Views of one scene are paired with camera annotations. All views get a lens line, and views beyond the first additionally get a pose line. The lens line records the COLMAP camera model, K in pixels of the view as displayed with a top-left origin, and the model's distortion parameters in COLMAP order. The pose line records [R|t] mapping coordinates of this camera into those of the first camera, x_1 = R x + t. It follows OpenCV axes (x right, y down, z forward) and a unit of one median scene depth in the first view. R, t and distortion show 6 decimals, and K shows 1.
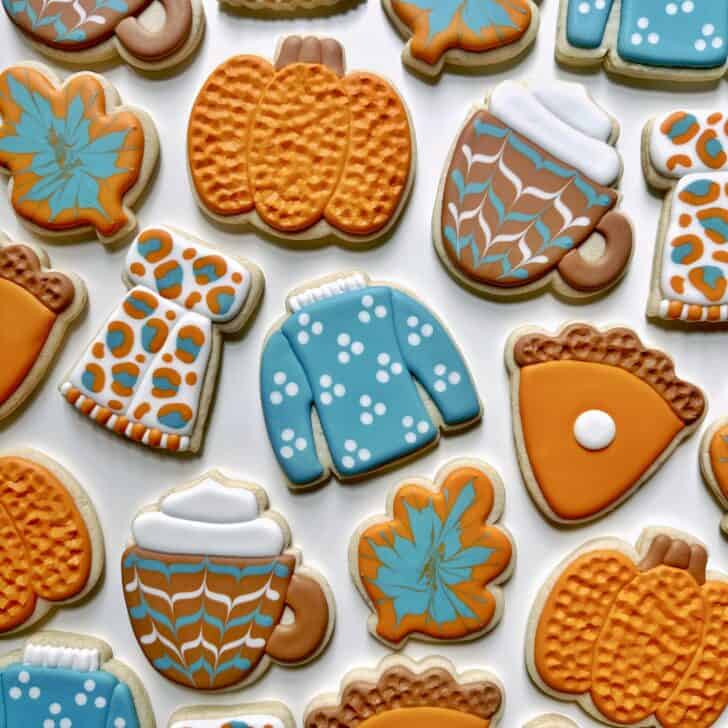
lens RADIAL K [[781.9, 0, 364.0], [0, 781.9, 364.0], [0, 0, 1]] dist [0.170906, -0.575424]
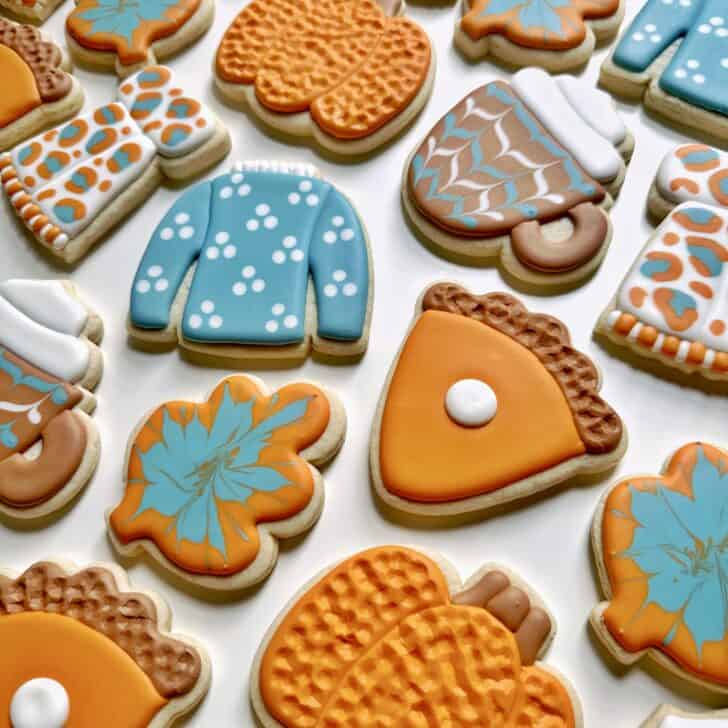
lens RADIAL K [[781.9, 0, 364.0], [0, 781.9, 364.0], [0, 0, 1]] dist [0.170906, -0.575424]
pose [[0.879896, 0.389299, -0.272452, 0.395280], [-0.467997, 0.809242, -0.355113, 0.382253], [0.082235, 0.439969, 0.894240, 0.264282]]
